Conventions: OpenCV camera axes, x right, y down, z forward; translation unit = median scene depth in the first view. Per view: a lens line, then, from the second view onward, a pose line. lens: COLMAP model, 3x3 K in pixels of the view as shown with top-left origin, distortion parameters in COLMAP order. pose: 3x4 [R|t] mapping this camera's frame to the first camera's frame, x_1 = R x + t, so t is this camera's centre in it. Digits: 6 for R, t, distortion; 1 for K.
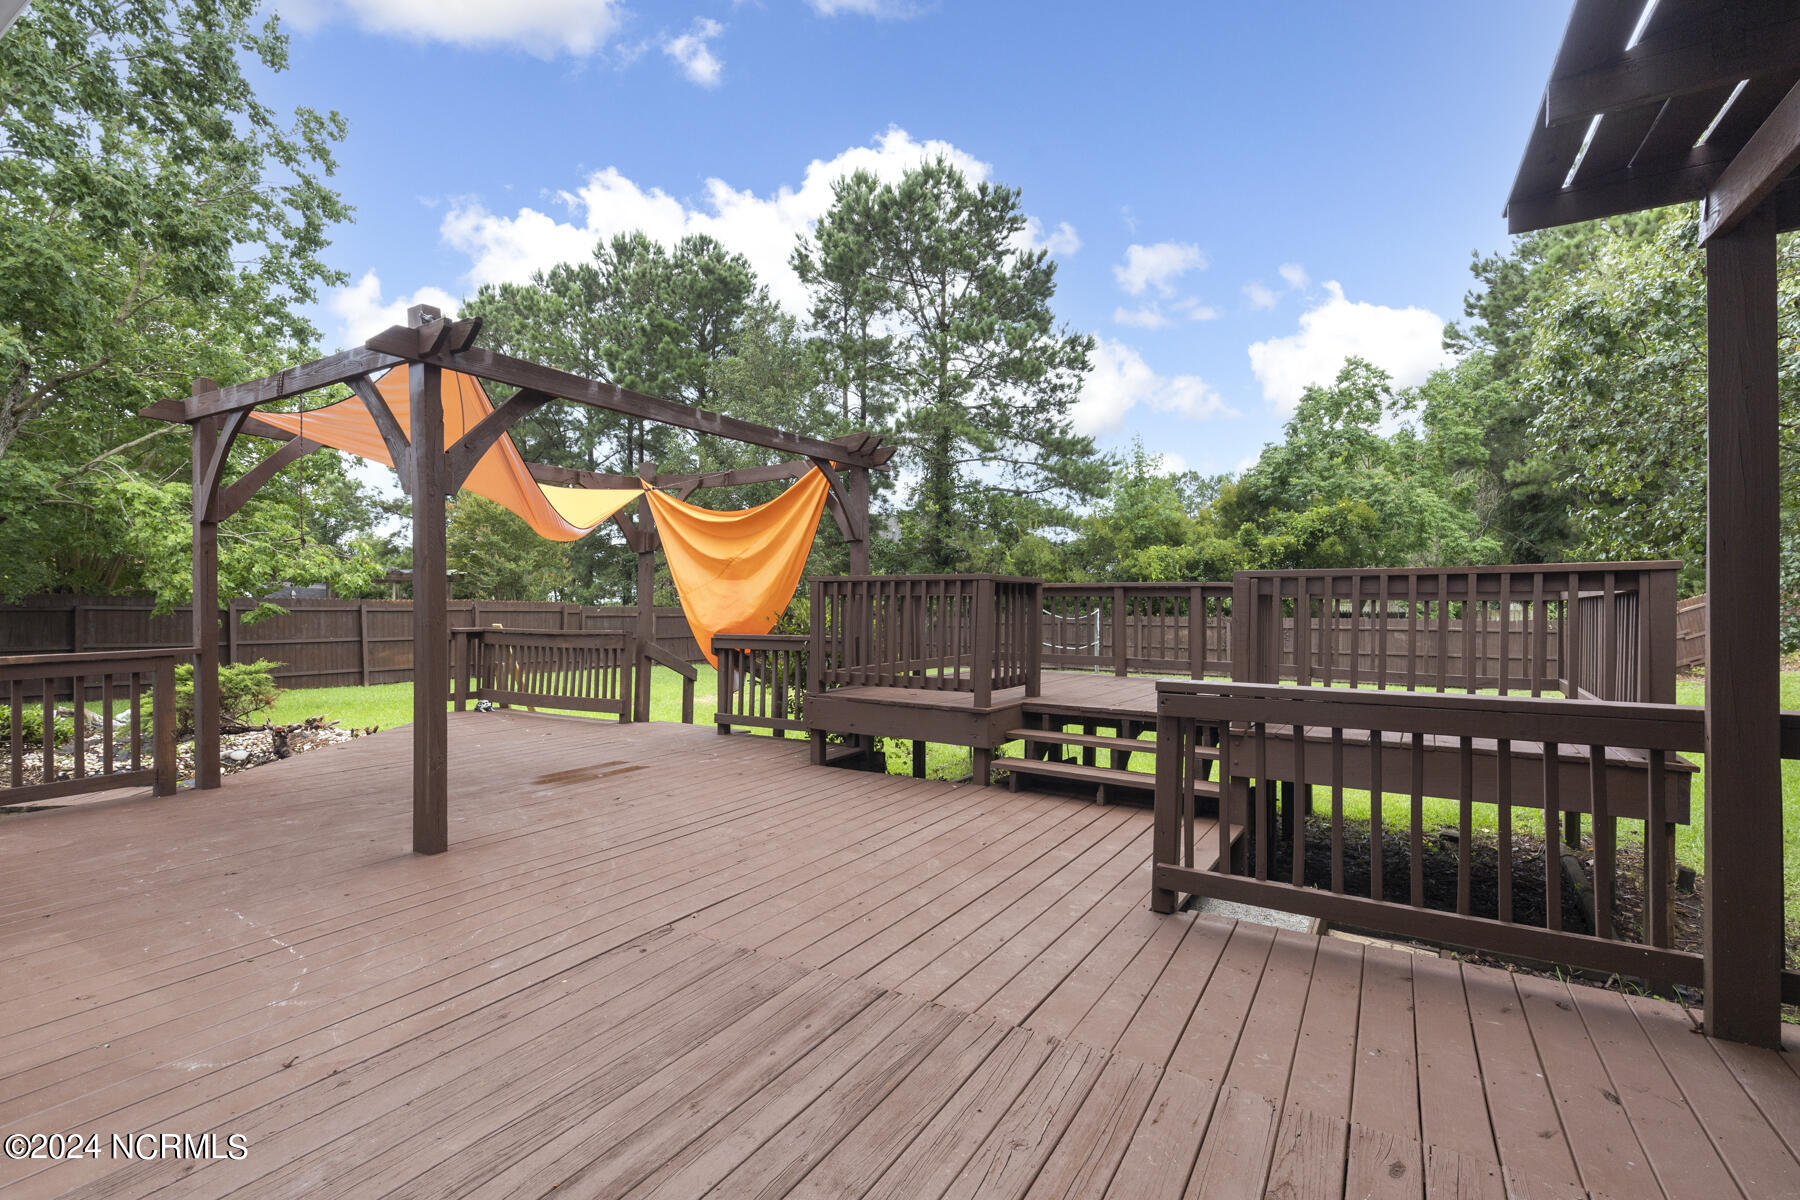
lens RADIAL K [[833.2, 0, 889.3], [0, 833.2, 595.5], [0, 0, 1]] dist [-0.000824, -0.000051]
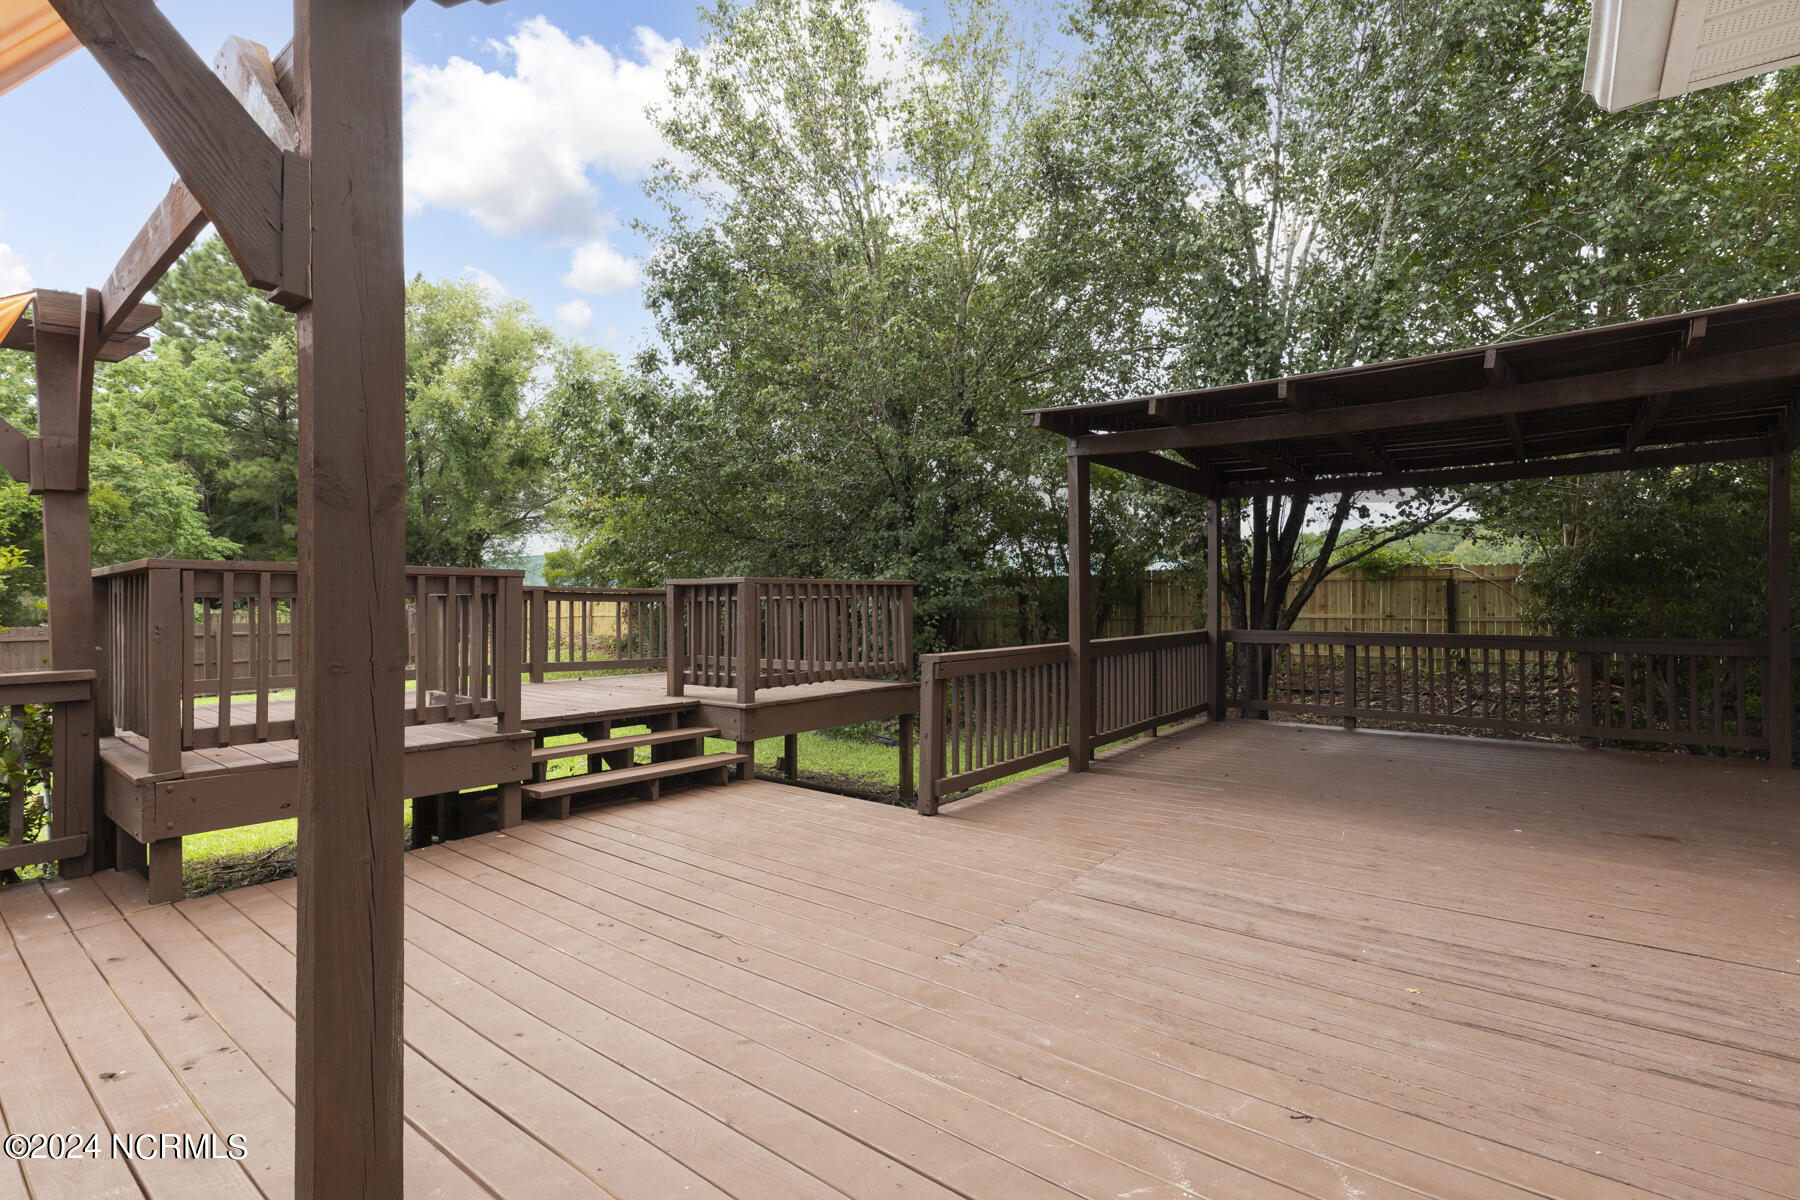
lens RADIAL K [[833.2, 0, 891.2], [0, 833.2, 600.2], [0, 0, 1]] dist [-0.000824, -0.000051]
pose [[0.129356, -0.005410, 0.991583, -0.731564], [0.003537, 0.999981, 0.004994, 0.001514], [-0.991592, 0.002861, 0.129373, 0.583930]]
